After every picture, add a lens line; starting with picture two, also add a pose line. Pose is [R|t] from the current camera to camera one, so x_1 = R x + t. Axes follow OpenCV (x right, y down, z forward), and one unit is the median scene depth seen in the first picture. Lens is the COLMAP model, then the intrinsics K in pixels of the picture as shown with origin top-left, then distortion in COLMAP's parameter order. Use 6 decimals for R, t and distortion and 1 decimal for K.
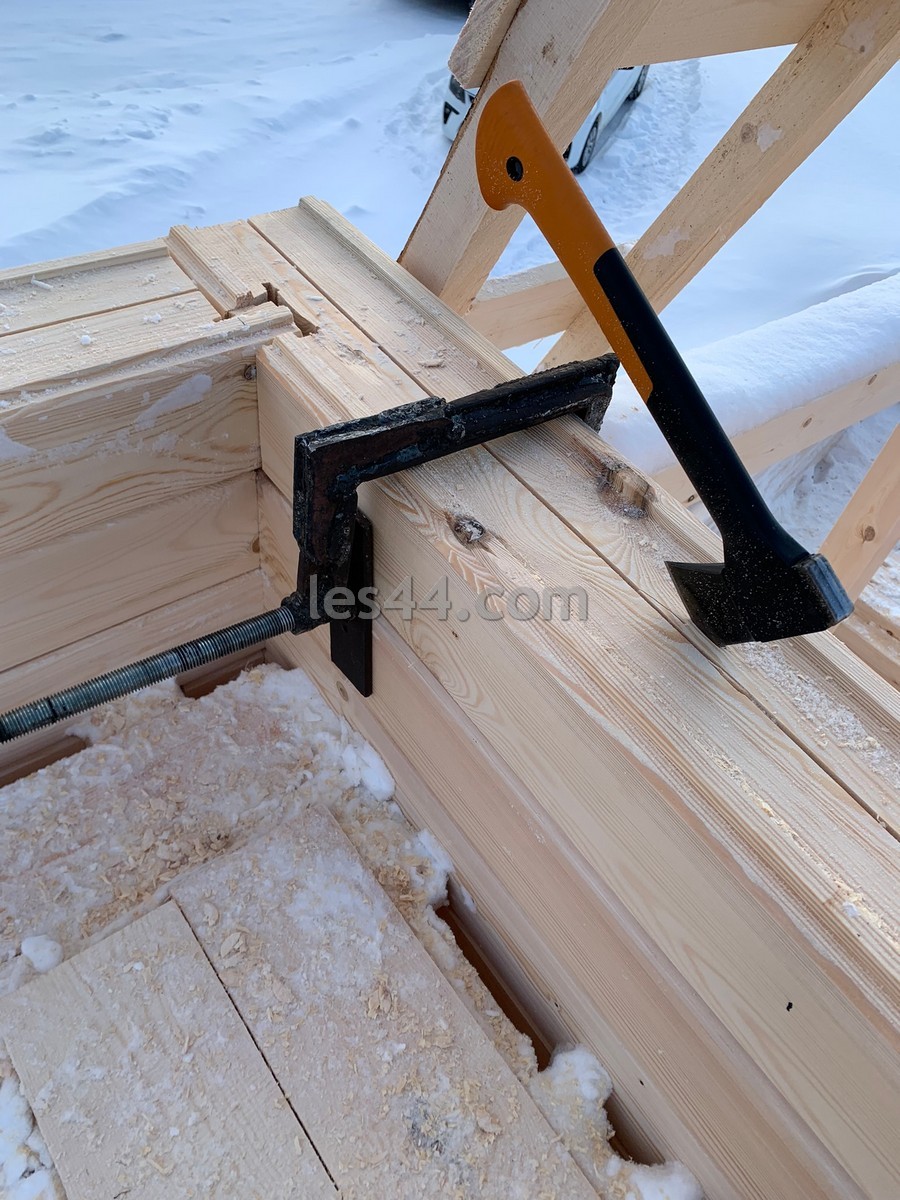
lens RADIAL K [[804.8, 0, 379.4], [0, 804.8, 682.0], [0, 0, 1]] dist [-0.040642, 0.075591]
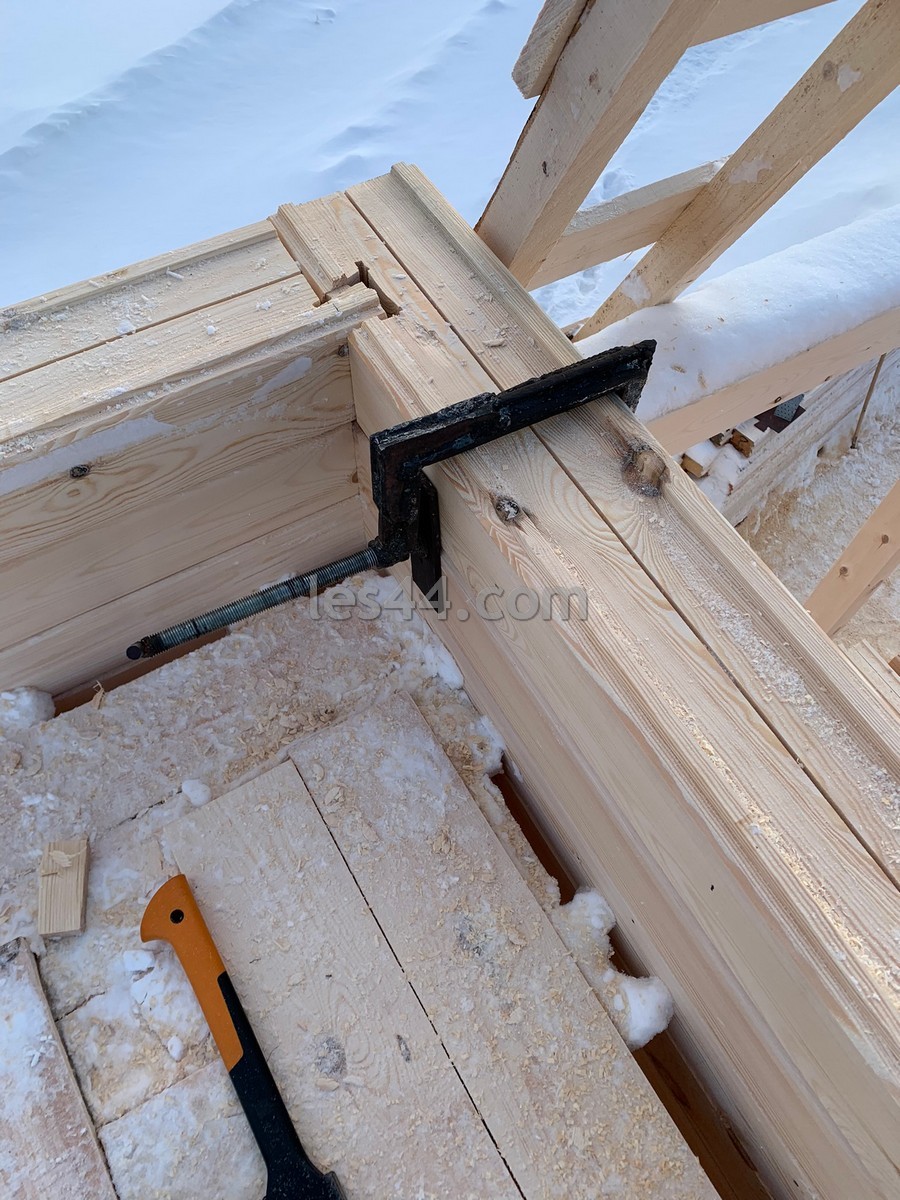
lens RADIAL K [[912.7, 0, 443.2], [0, 912.7, 590.8], [0, 0, 1]] dist [0.030024, 0.001172]
pose [[0.990003, 0.040744, -0.135030, 0.188436], [-0.013722, 0.980648, 0.195298, -0.306256], [0.140374, -0.191493, 0.971404, -0.384946]]
